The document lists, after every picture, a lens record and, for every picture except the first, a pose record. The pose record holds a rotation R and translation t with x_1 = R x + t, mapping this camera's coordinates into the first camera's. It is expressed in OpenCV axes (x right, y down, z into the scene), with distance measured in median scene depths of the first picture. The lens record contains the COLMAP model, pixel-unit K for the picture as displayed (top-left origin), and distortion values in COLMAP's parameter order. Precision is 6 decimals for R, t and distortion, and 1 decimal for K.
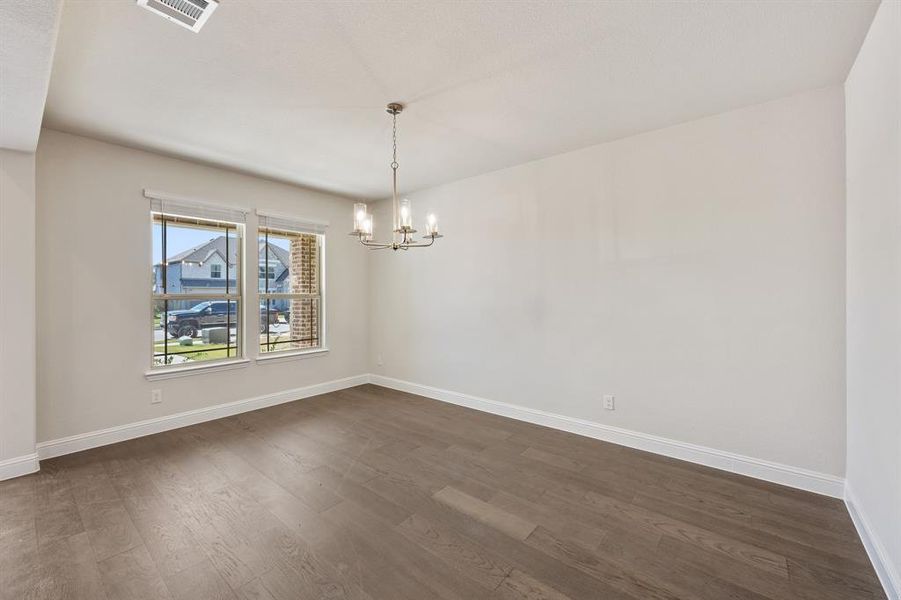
lens RADIAL K [[365.6, 0, 447.5], [0, 365.6, 294.2], [0, 0, 1]] dist [0.003825, 0.000018]
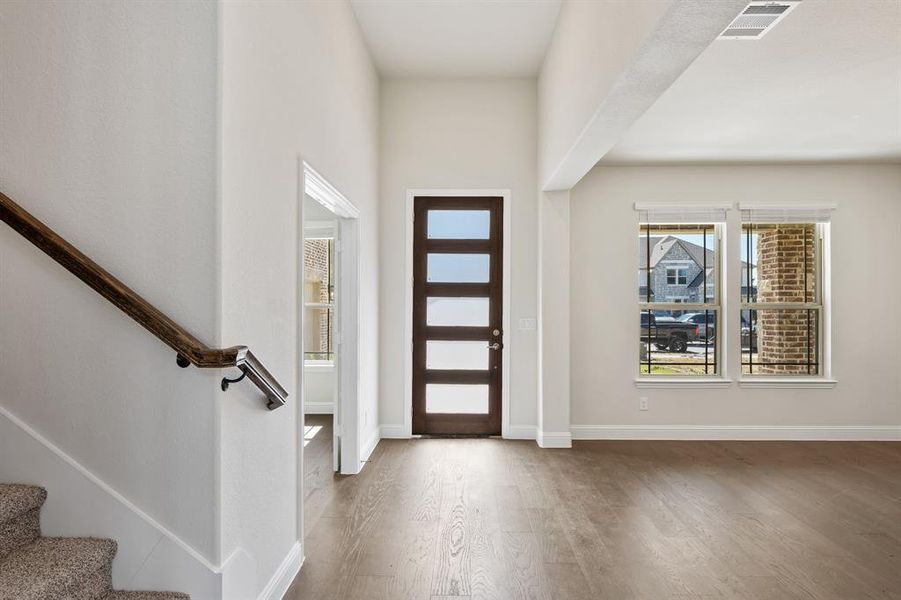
lens RADIAL K [[463.3, 0, 448.0], [0, 463.3, 303.4], [0, 0, 1]] dist [0.001159, -0.000650]
pose [[0.624402, 0.000130, -0.781103, -0.091145], [-0.000647, 1.000000, -0.000351, 0.000347], [0.781103, 0.000725, 0.624402, -0.164072]]
